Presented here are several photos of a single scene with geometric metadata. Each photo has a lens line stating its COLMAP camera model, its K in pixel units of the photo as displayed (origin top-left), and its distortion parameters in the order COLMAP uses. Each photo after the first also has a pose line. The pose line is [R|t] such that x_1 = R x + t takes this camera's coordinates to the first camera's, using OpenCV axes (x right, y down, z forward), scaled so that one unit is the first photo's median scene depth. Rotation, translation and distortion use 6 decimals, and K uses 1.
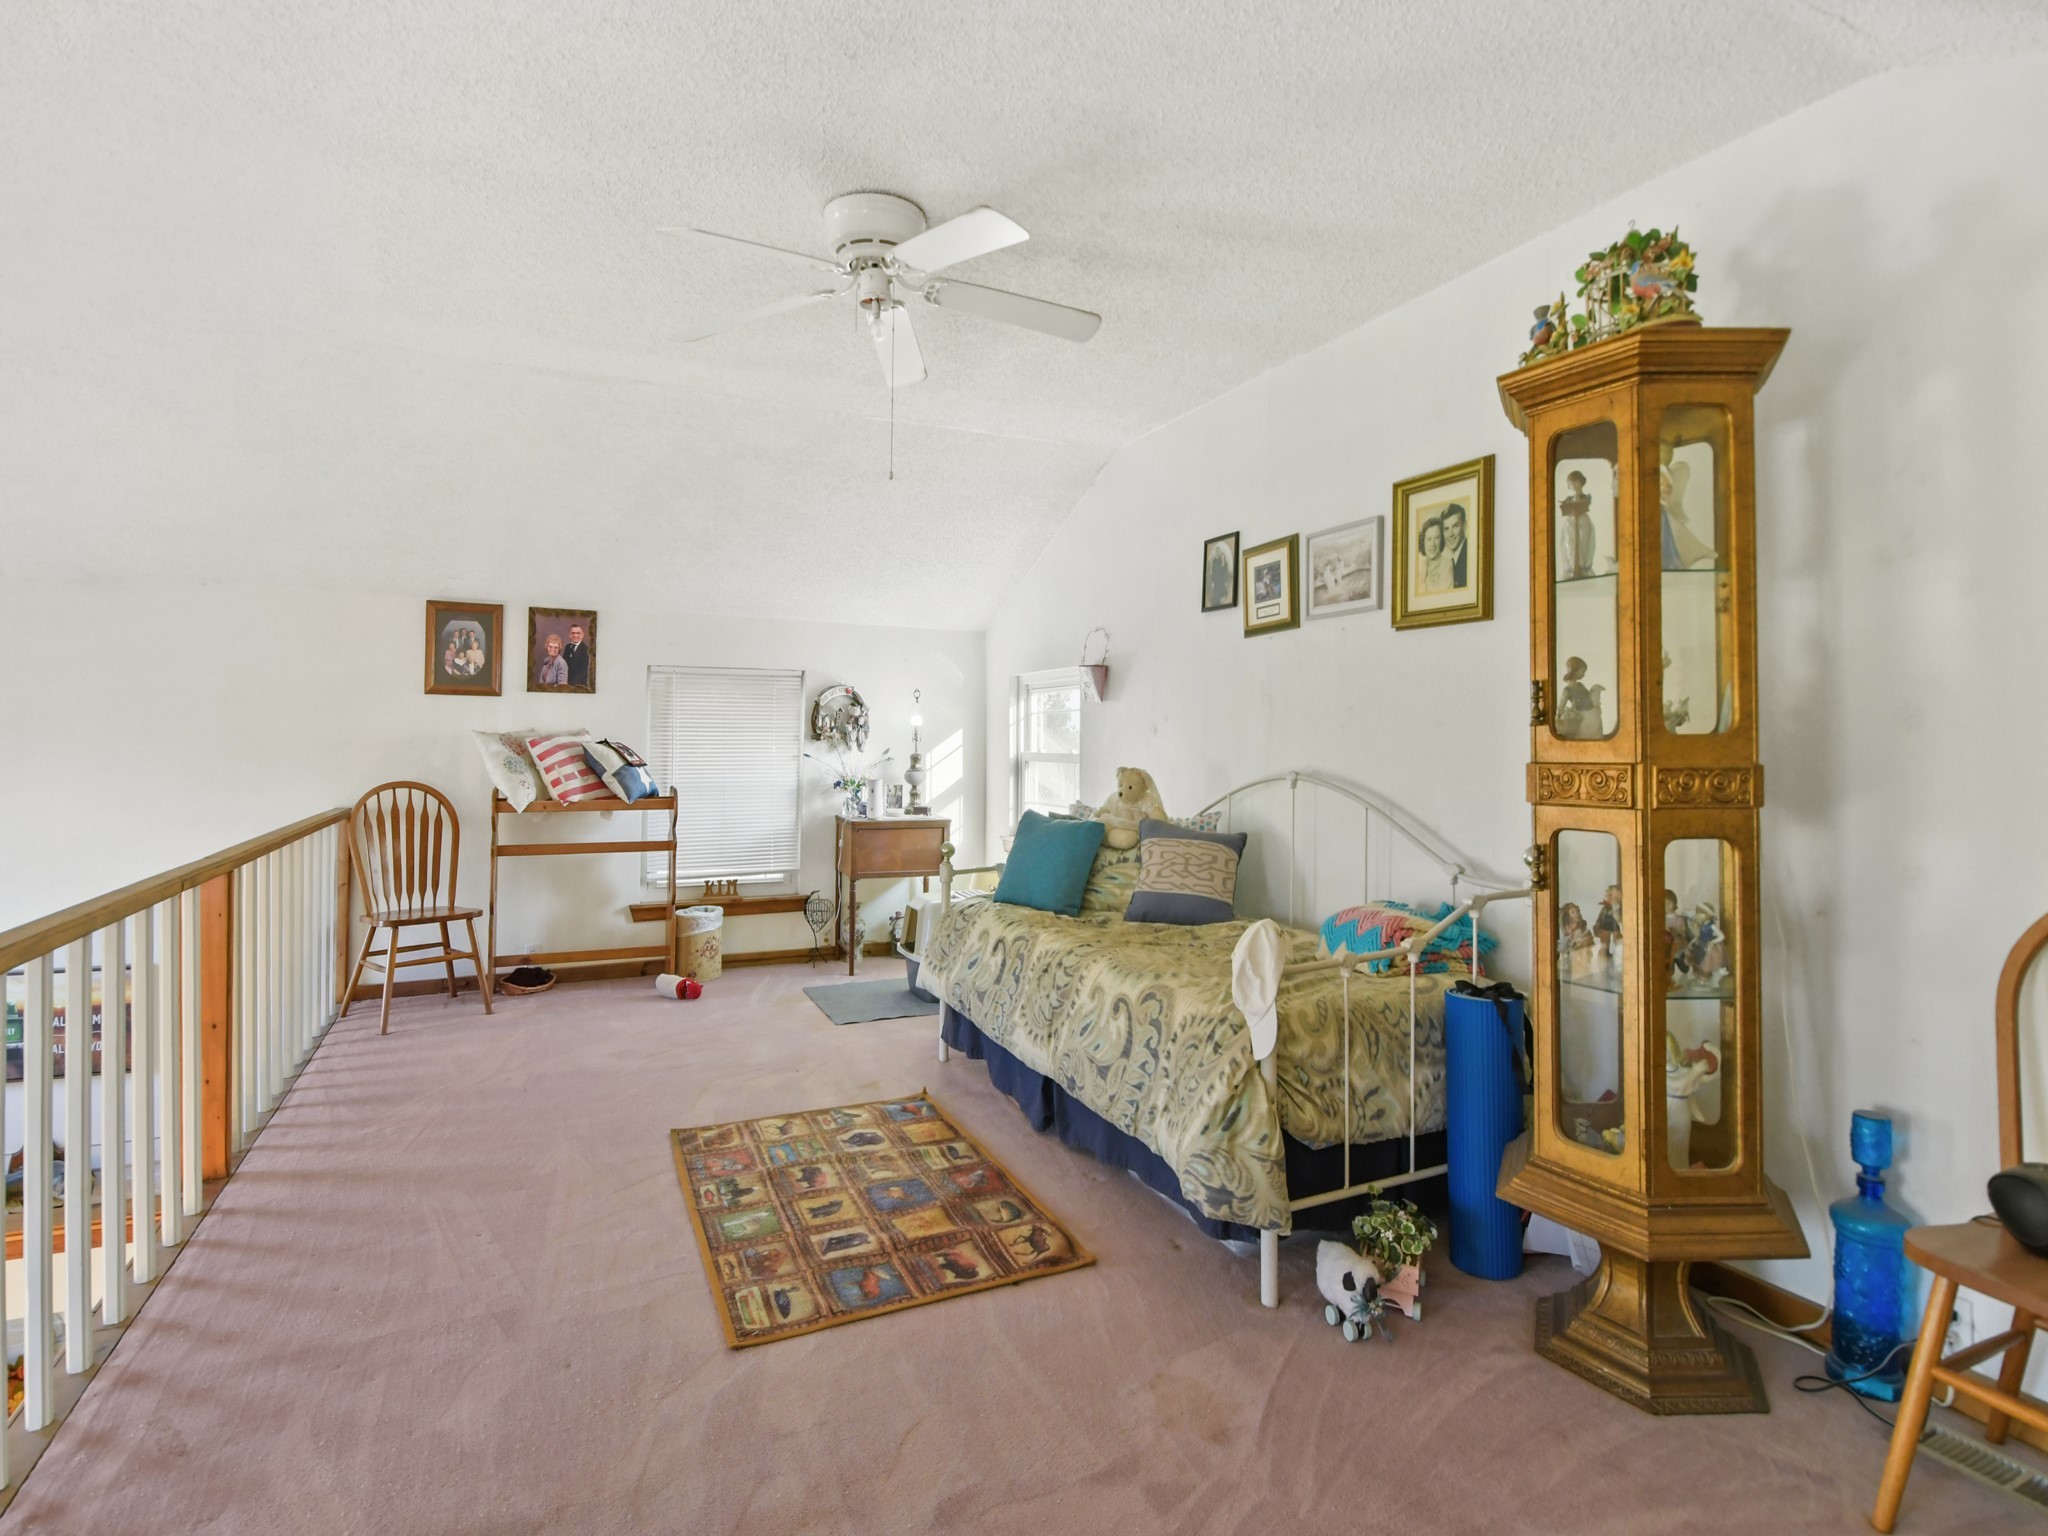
lens RADIAL K [[968.3, 0, 1007.0], [0, 968.3, 751.7], [0, 0, 1]] dist [0.053068, -0.028071]
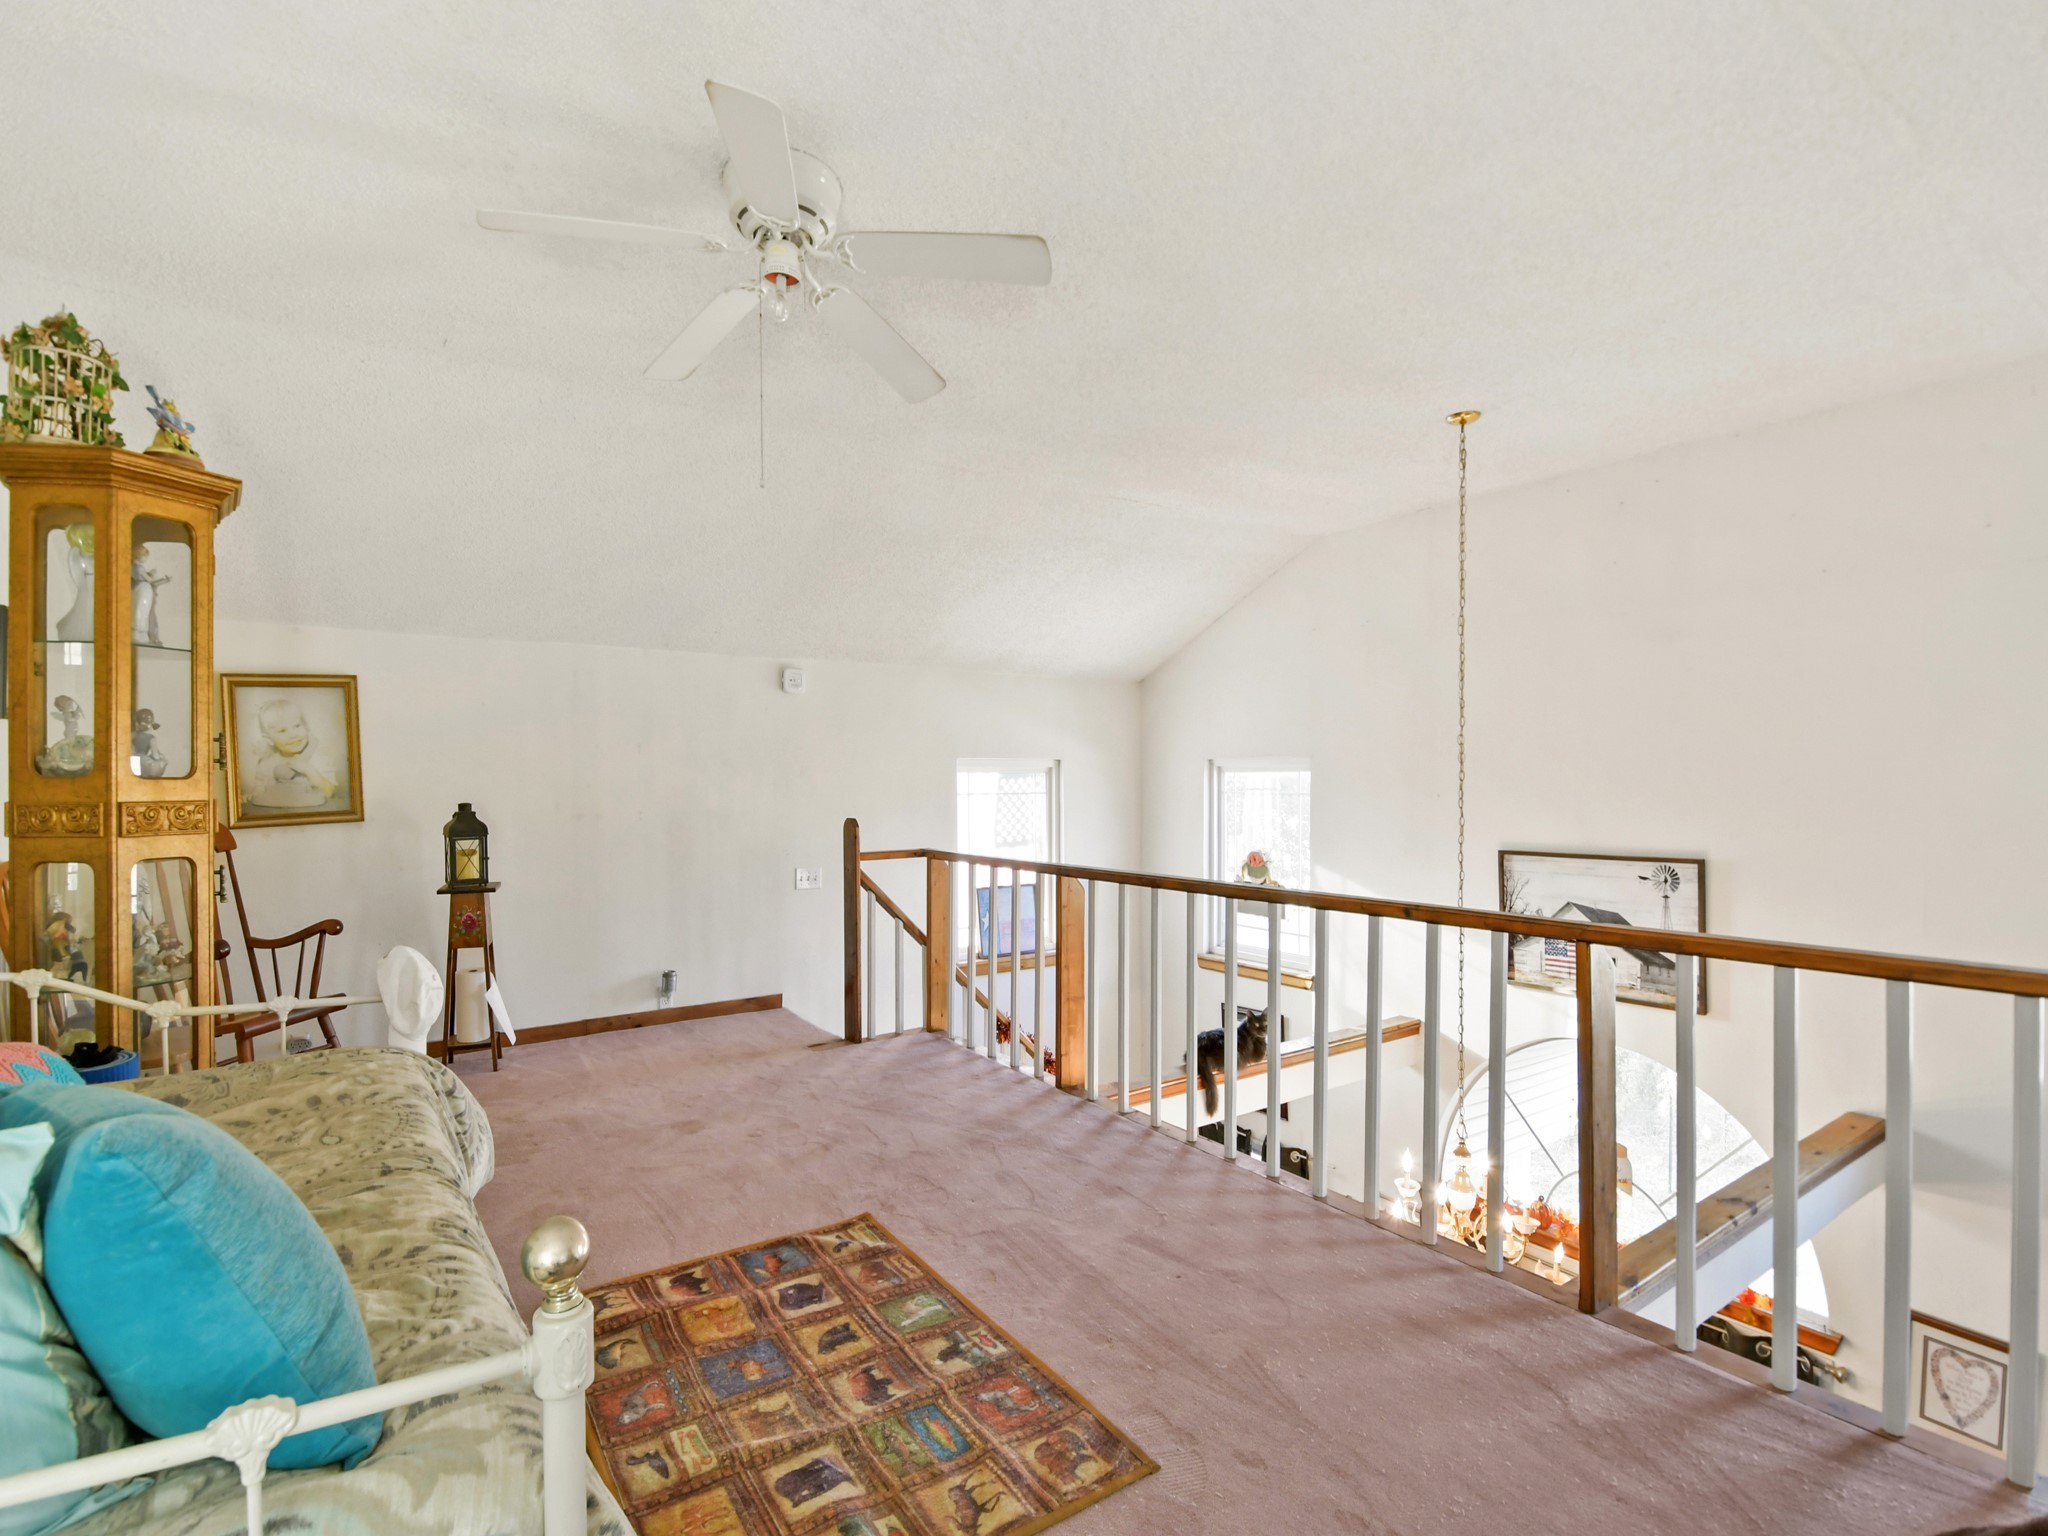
lens RADIAL K [[968.3, 0, 1007.0], [0, 968.3, 751.7], [0, 0, 1]] dist [0.053068, -0.028071]
pose [[-0.987225, -0.010913, -0.158956, -0.192571], [-0.007531, 0.999733, -0.021861, -0.023419], [0.159152, -0.020385, -0.987044, 1.905095]]
